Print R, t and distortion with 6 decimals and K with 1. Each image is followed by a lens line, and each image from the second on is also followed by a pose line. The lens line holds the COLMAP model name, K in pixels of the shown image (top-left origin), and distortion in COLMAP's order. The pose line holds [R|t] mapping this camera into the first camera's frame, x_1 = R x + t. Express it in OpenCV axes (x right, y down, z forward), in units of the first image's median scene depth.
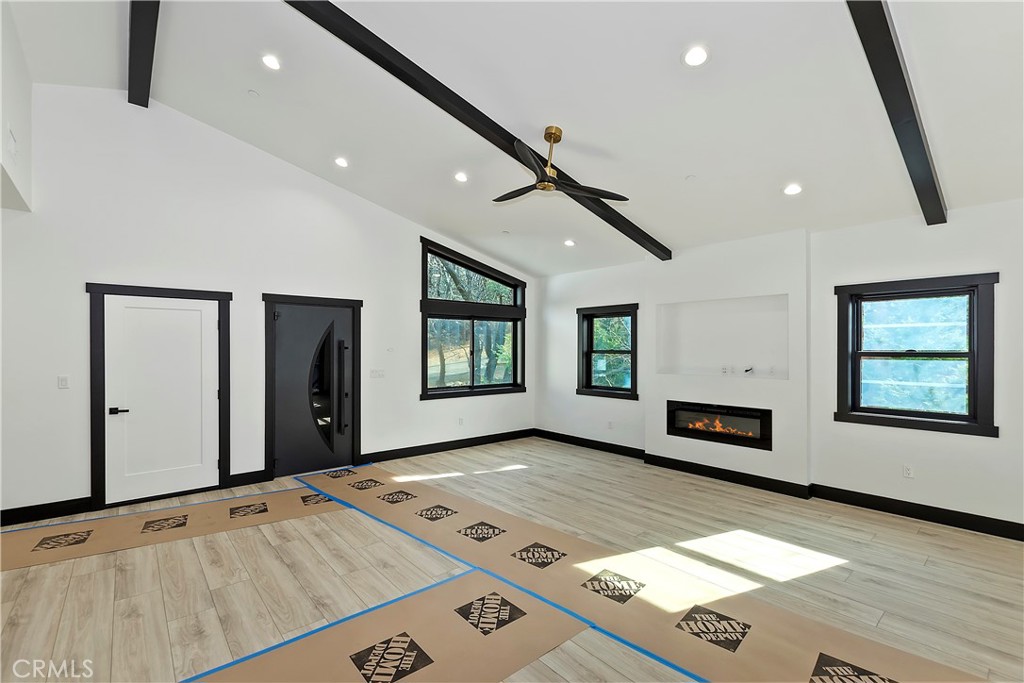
lens RADIAL K [[445.2, 0, 508.5], [0, 445.2, 346.2], [0, 0, 1]] dist [0.002199, 0.000614]
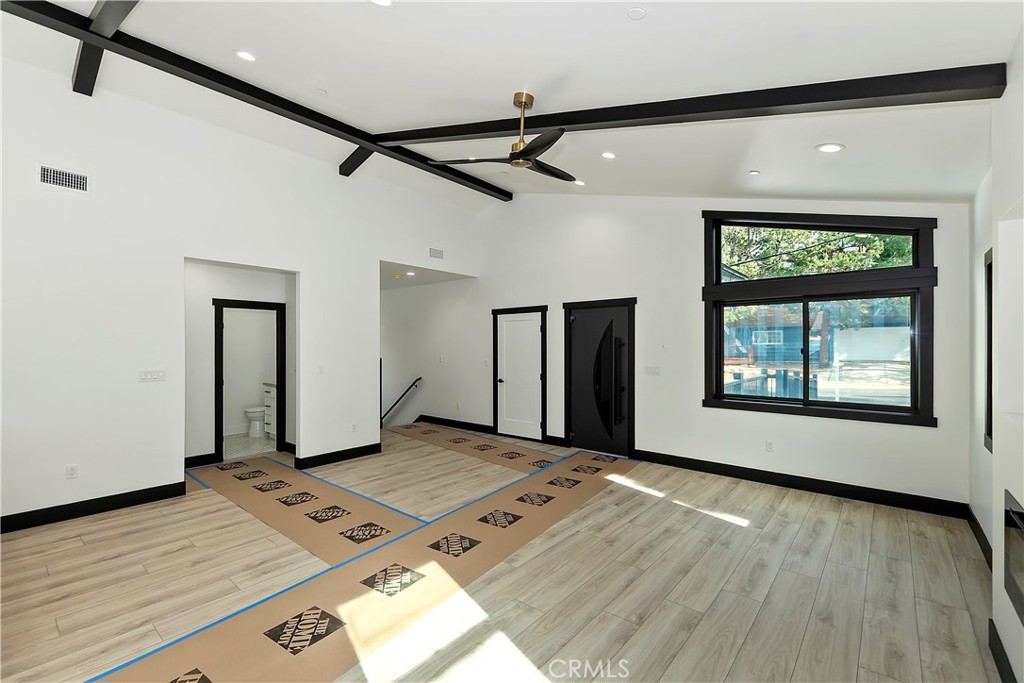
lens RADIAL K [[445.2, 0, 494.1], [0, 445.2, 340.7], [0, 0, 1]] dist [0.002199, 0.000614]
pose [[0.148847, -0.011155, -0.988797, 0.734265], [0.005119, 0.999932, -0.010510, 0.005394], [0.988847, -0.003498, 0.148894, 0.622288]]
